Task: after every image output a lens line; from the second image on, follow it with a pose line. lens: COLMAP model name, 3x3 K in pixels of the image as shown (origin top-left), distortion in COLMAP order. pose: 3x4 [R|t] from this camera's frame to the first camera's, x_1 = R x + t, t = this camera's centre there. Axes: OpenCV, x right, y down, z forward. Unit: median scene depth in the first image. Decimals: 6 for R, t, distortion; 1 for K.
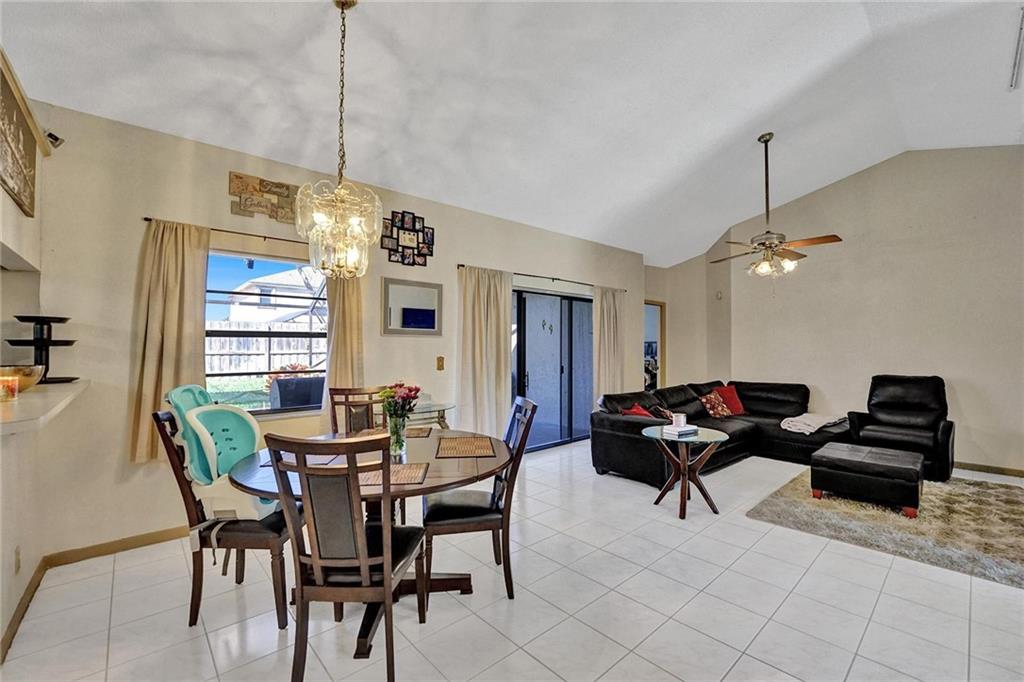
lens RADIAL K [[430.0, 0, 542.9], [0, 430.0, 341.9], [0, 0, 1]] dist [-0.012116, 0.000901]
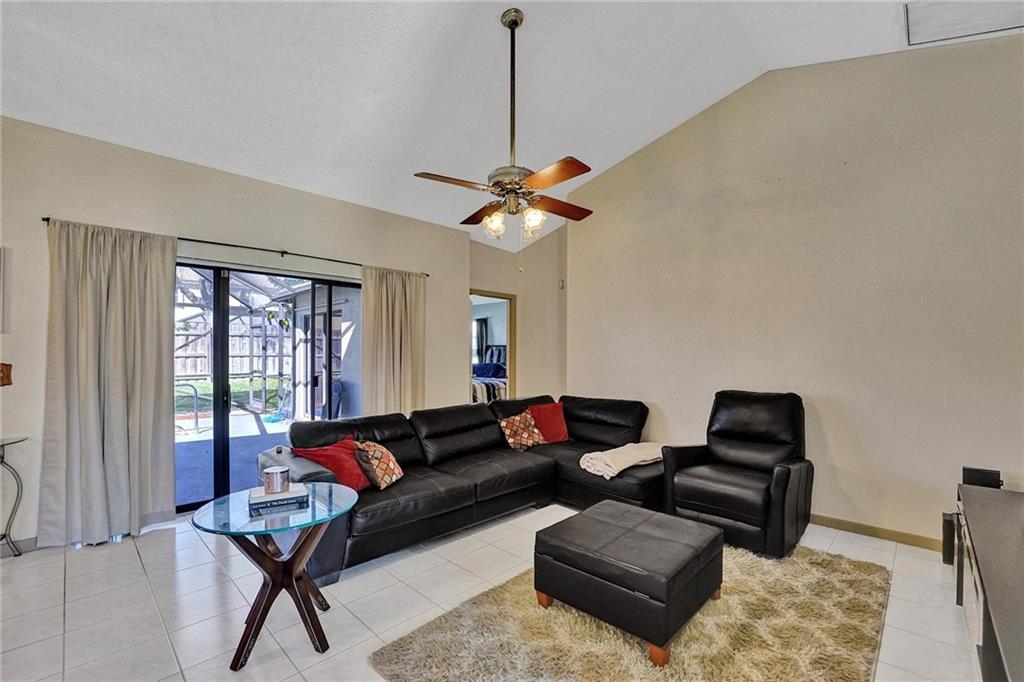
lens RADIAL K [[430.0, 0, 539.0], [0, 430.0, 353.4], [0, 0, 1]] dist [-0.012116, 0.000901]
pose [[0.998587, 0.002748, 0.053070, 0.438173], [-0.003701, 0.999834, 0.017861, 0.003758], [-0.053013, -0.018033, 0.998431, 0.300692]]
